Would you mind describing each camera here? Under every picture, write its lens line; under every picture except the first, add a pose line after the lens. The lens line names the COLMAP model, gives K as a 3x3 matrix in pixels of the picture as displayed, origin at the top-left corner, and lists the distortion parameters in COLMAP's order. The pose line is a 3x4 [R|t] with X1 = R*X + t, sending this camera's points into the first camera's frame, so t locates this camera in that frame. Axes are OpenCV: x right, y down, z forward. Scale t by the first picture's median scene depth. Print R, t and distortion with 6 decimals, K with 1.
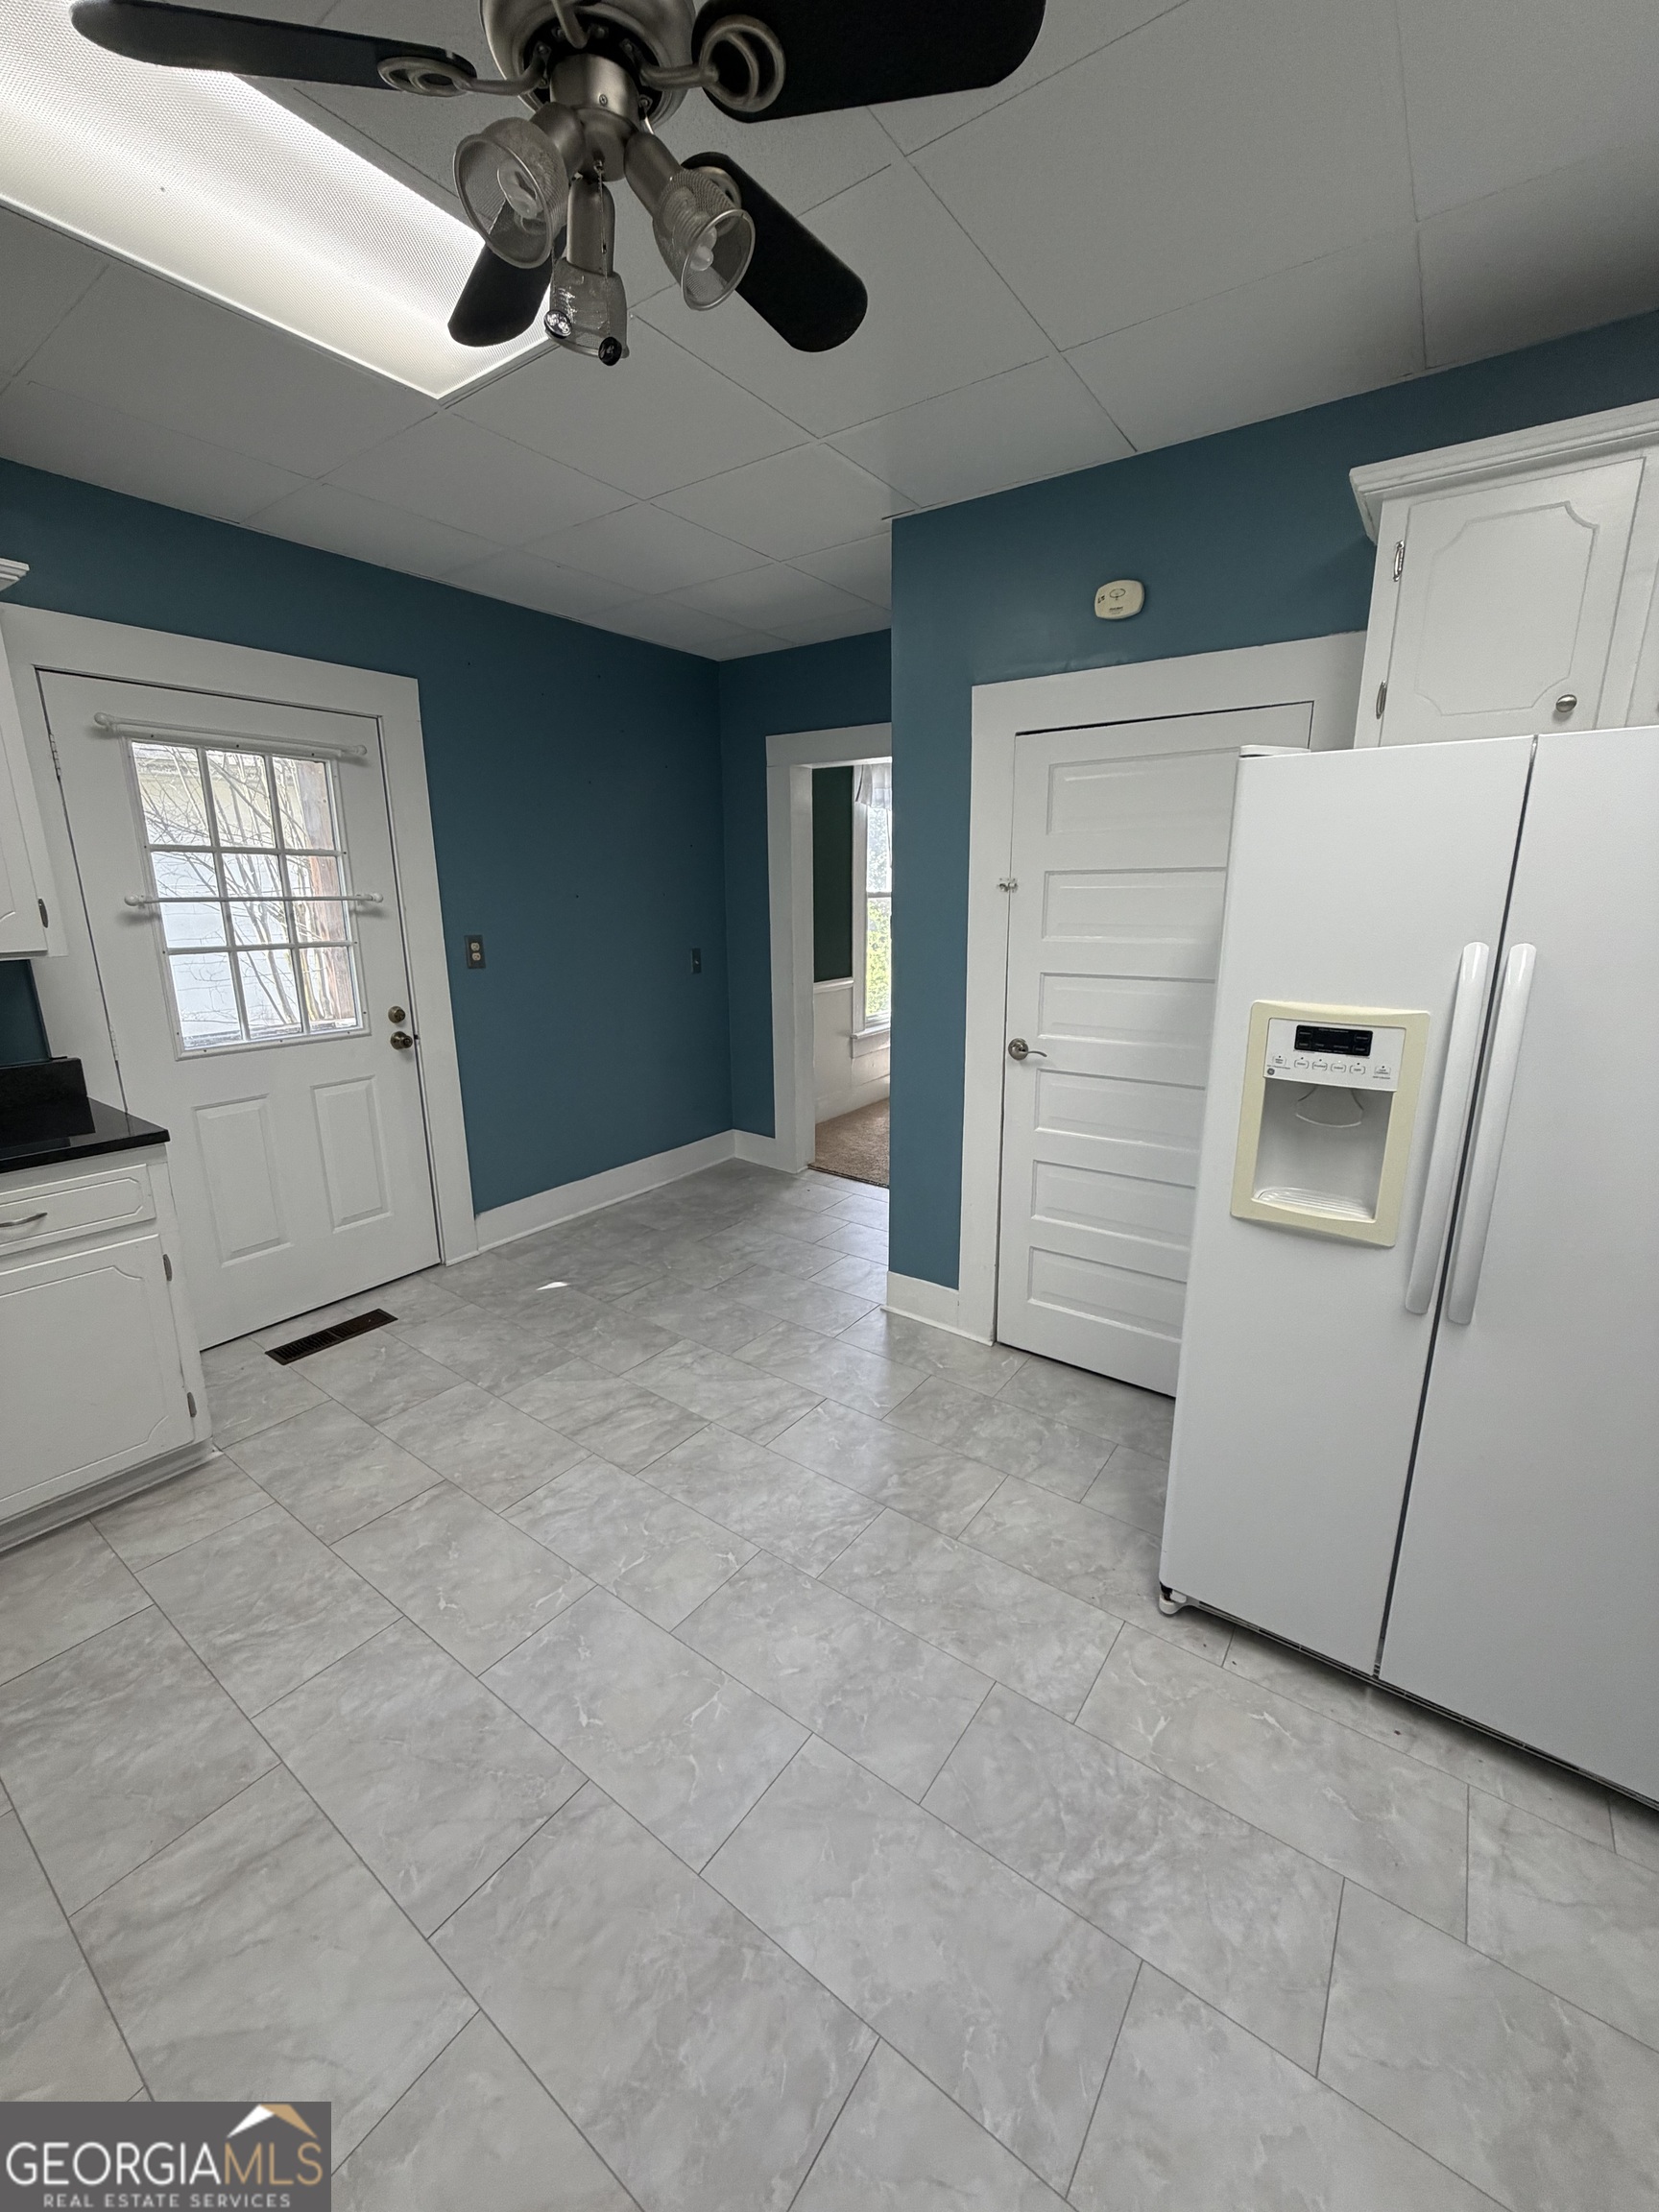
lens RADIAL K [[881.0, 0, 830.5], [0, 881.0, 1102.4], [0, 0, 1]] dist [-0.001134, 0.000935]
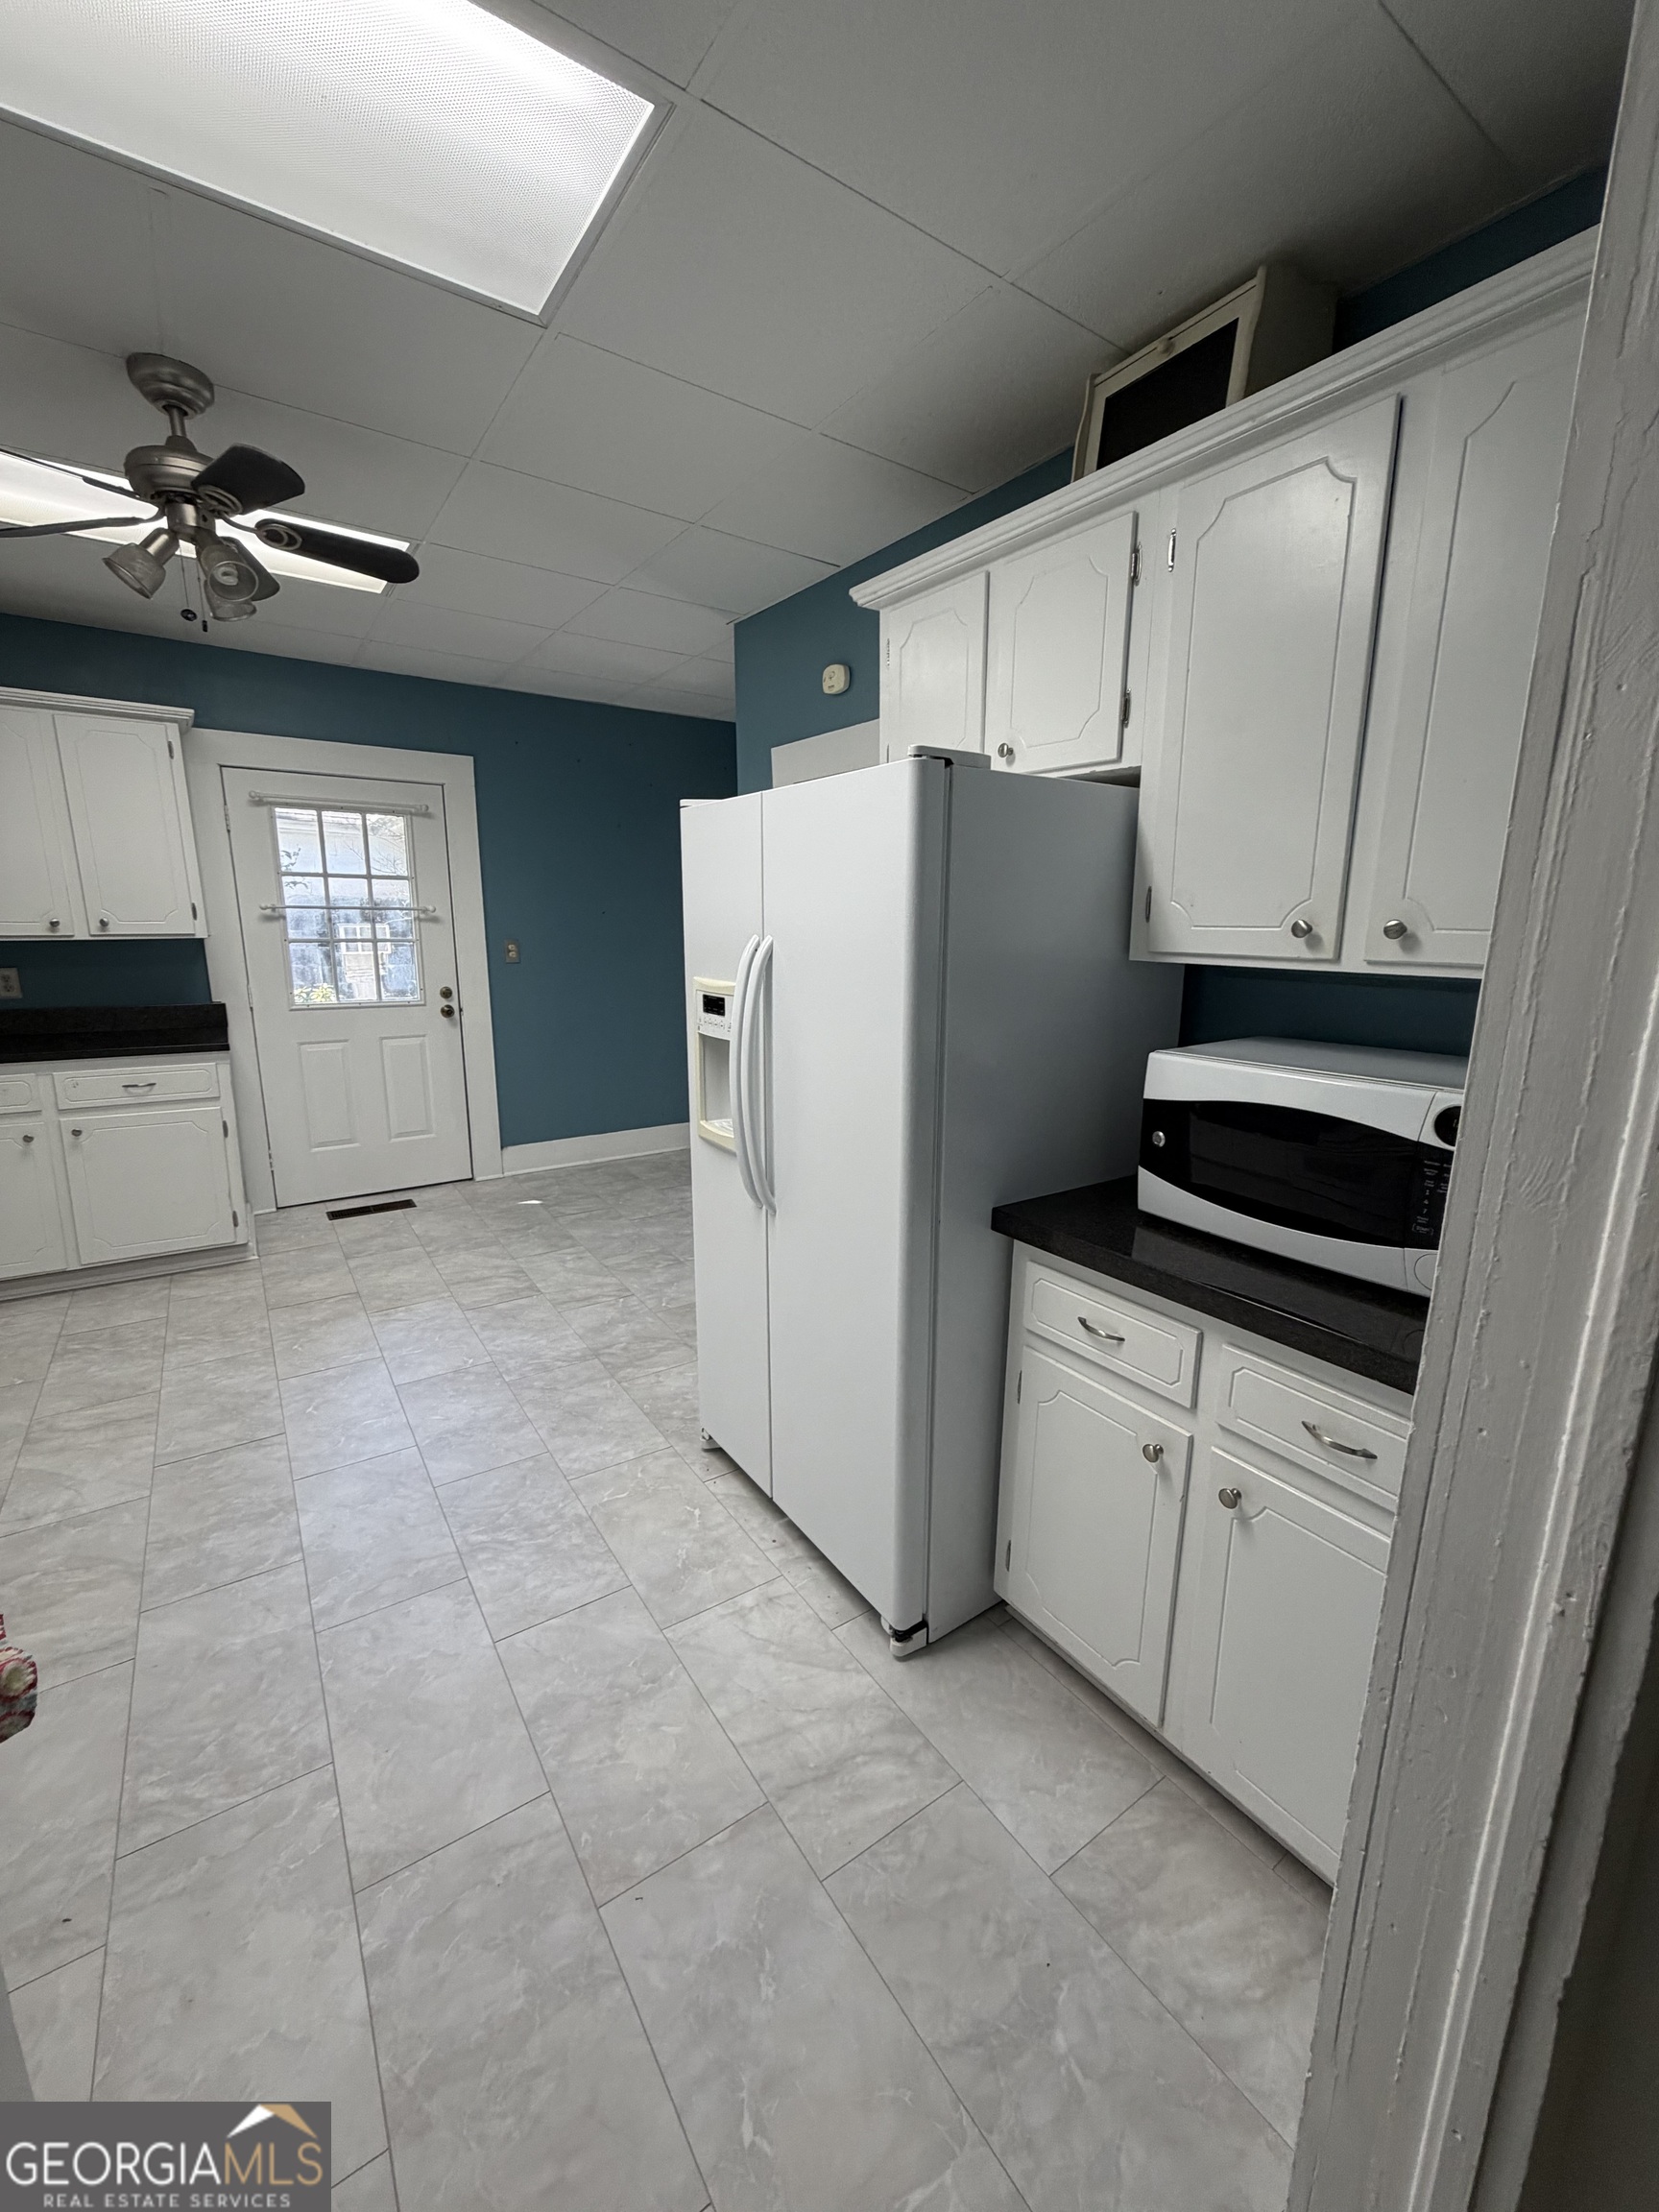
lens RADIAL K [[881.0, 0, 830.3], [0, 881.0, 1100.5], [0, 0, 1]] dist [-0.001134, 0.000935]
pose [[0.942662, 0.083123, -0.323233, 0.768007], [-0.095339, 0.995199, -0.022117, 0.061916], [0.319843, 0.051666, 0.946061, -0.169724]]
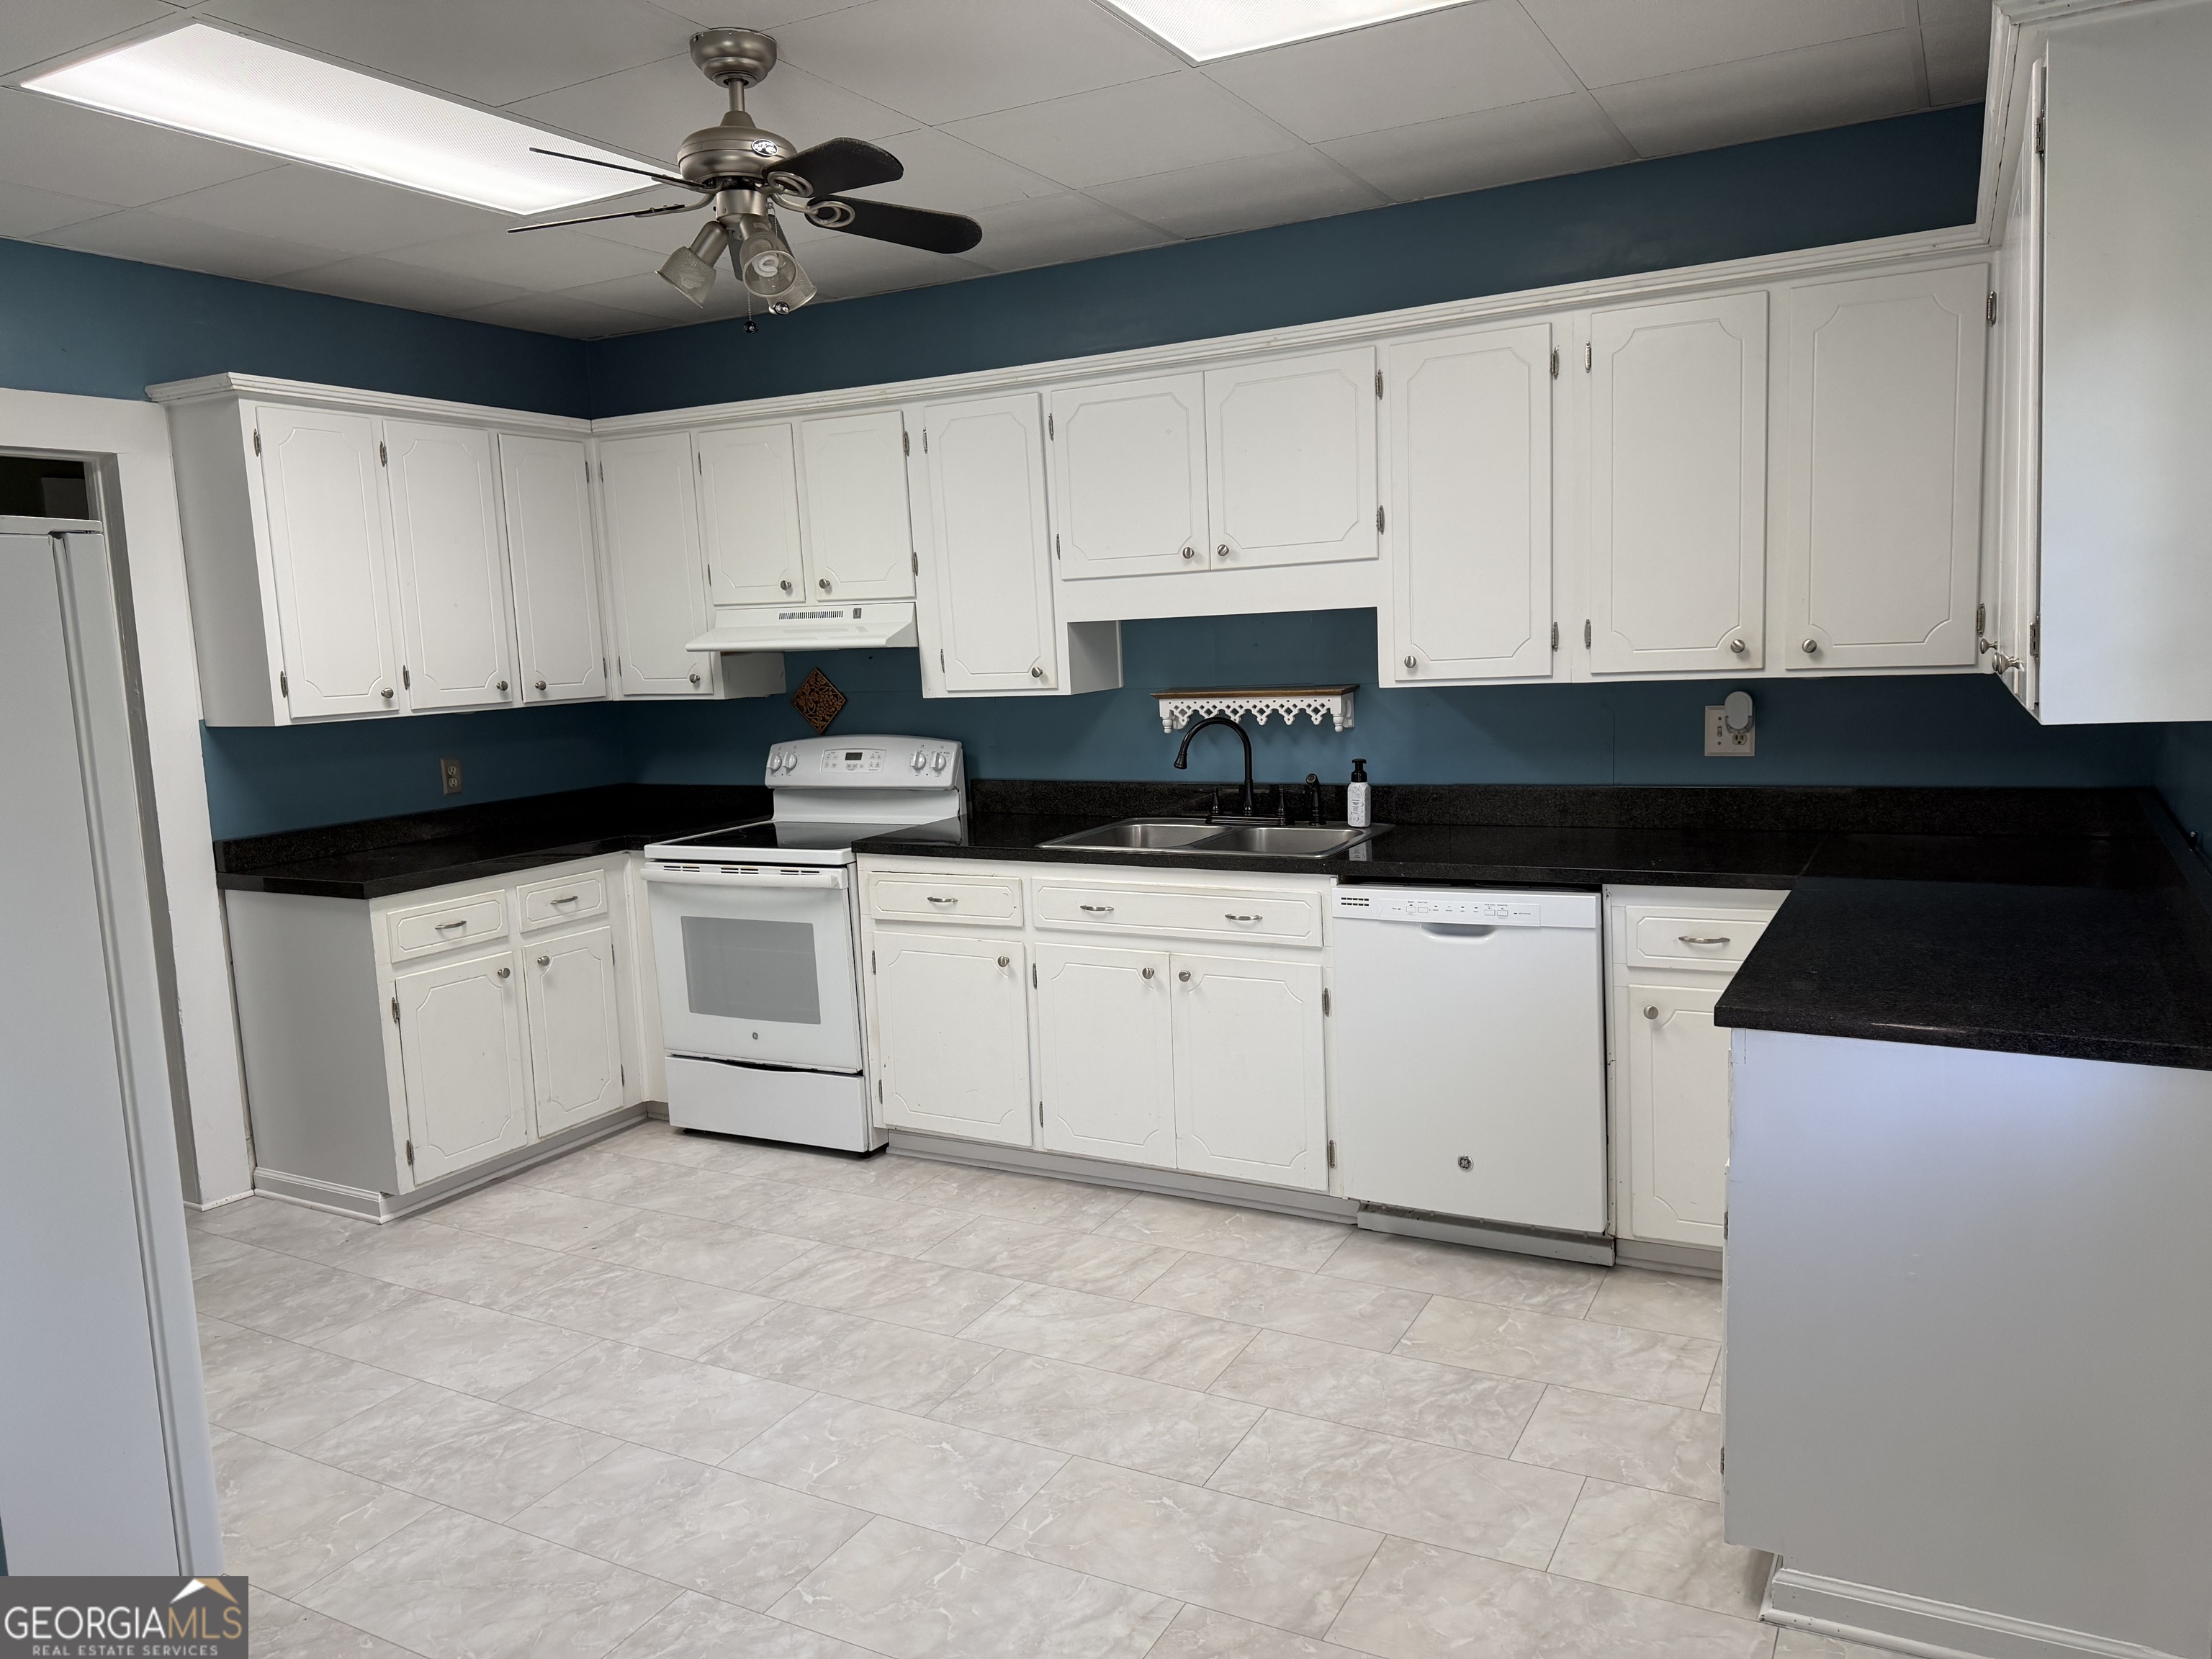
lens RADIAL K [[1560.7, 0, 1116.1], [0, 1560.7, 810.2], [0, 0, 1]] dist [0.033849, -0.045471]
pose [[-0.990545, 0.061605, -0.122576, -0.211654], [0.013636, 0.933289, 0.358866, -0.442335], [0.136507, 0.353802, -0.925305, 1.729609]]
